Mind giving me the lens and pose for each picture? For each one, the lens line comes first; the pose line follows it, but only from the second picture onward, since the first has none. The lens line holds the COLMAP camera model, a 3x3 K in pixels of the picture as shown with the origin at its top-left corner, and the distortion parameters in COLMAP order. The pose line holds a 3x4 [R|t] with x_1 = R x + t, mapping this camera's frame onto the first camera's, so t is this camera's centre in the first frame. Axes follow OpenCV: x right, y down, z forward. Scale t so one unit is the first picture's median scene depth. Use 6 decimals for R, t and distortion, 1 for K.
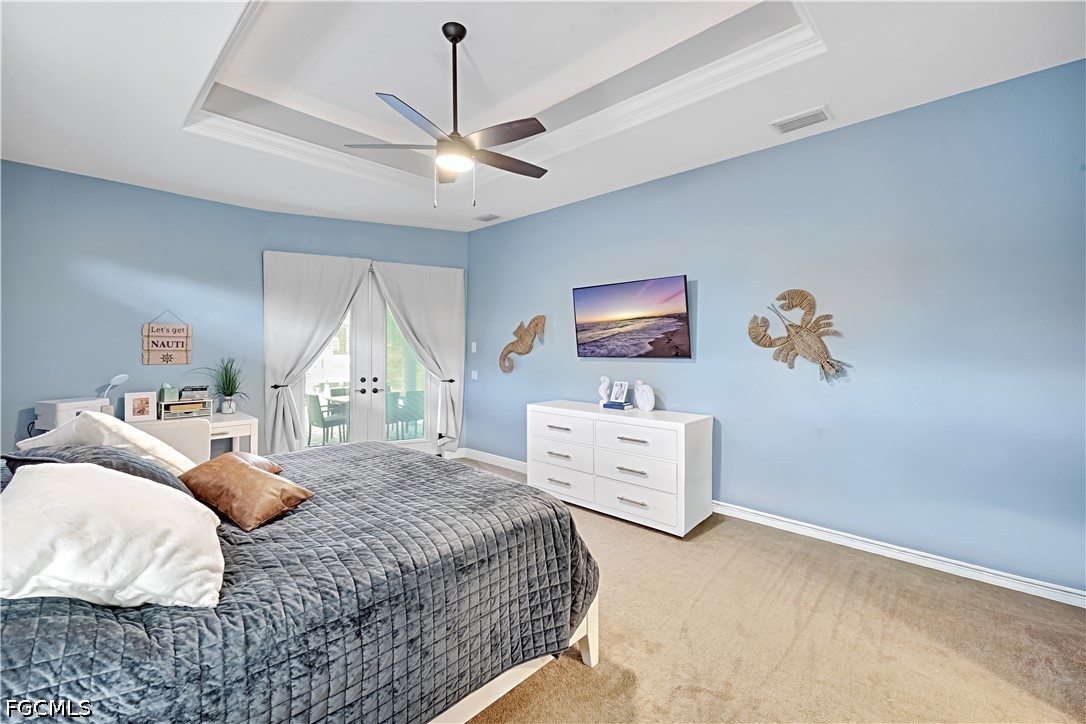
lens RADIAL K [[449.7, 0, 544.6], [0, 449.7, 349.5], [0, 0, 1]] dist [-0.001505, -0.000242]
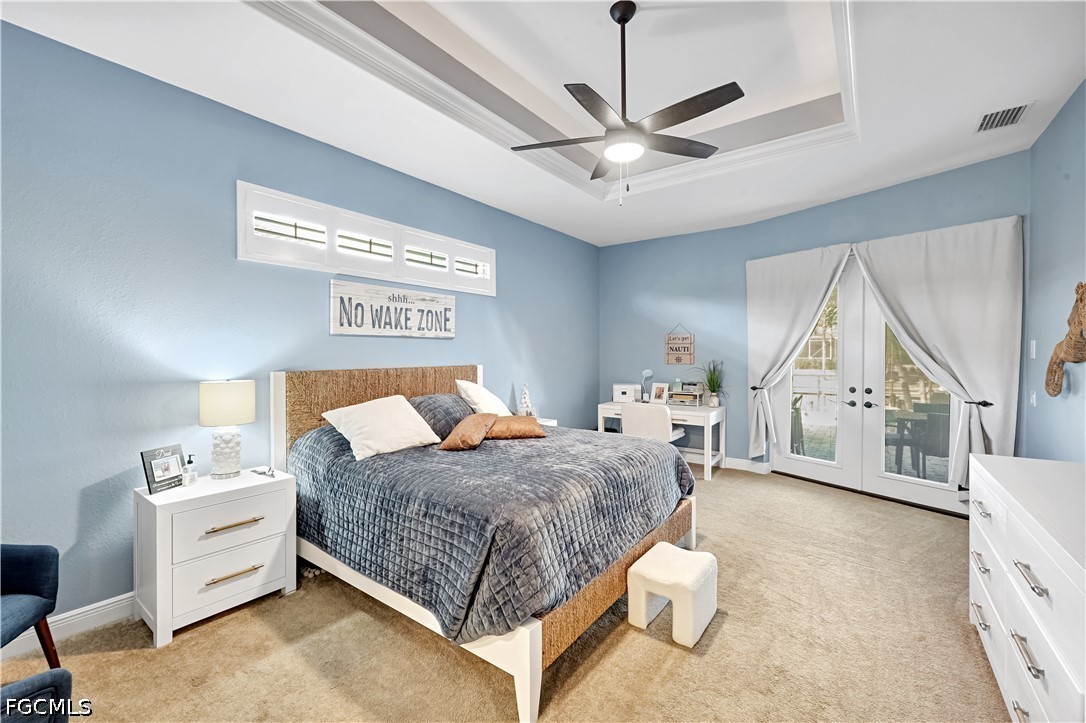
lens RADIAL K [[449.7, 0, 544.6], [0, 449.7, 349.0], [0, 0, 1]] dist [-0.001505, -0.000242]
pose [[0.127328, -0.011821, -0.991790, 0.410782], [-0.003960, 0.999915, -0.012427, 0.006106], [0.991853, 0.005509, 0.127271, 0.406440]]
